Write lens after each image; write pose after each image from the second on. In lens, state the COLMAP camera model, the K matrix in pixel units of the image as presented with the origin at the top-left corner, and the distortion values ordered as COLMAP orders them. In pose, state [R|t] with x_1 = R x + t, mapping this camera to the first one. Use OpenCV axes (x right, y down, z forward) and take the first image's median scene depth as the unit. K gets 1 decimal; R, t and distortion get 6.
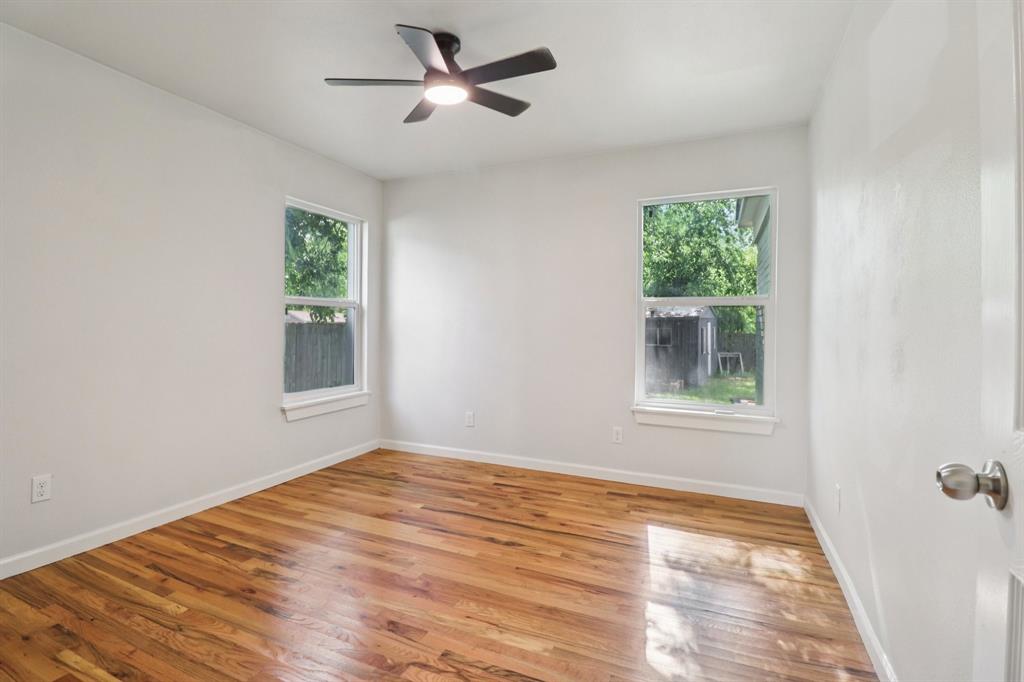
lens RADIAL K [[480.2, 0, 506.9], [0, 480.2, 339.0], [0, 0, 1]] dist [-0.004703, -0.008815]
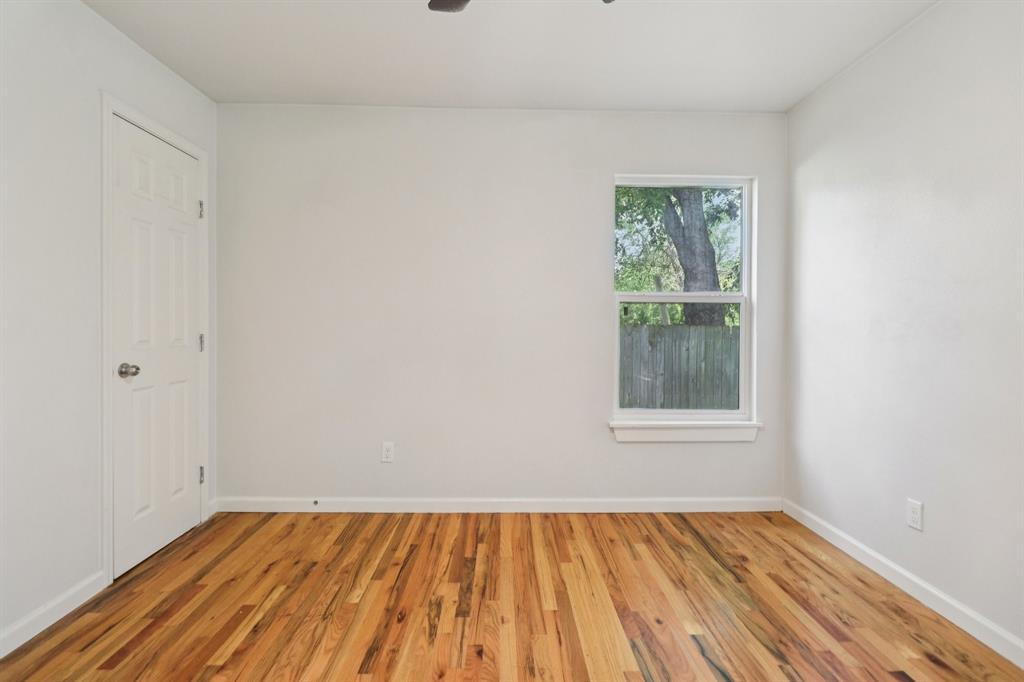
lens RADIAL K [[480.2, 0, 510.7], [0, 480.2, 333.0], [0, 0, 1]] dist [-0.004703, -0.008815]
pose [[0.425692, 0.012729, -0.904779, 0.242901], [-0.026450, 0.999649, 0.001619, -0.016838], [0.904482, 0.023242, 0.425879, 0.508244]]
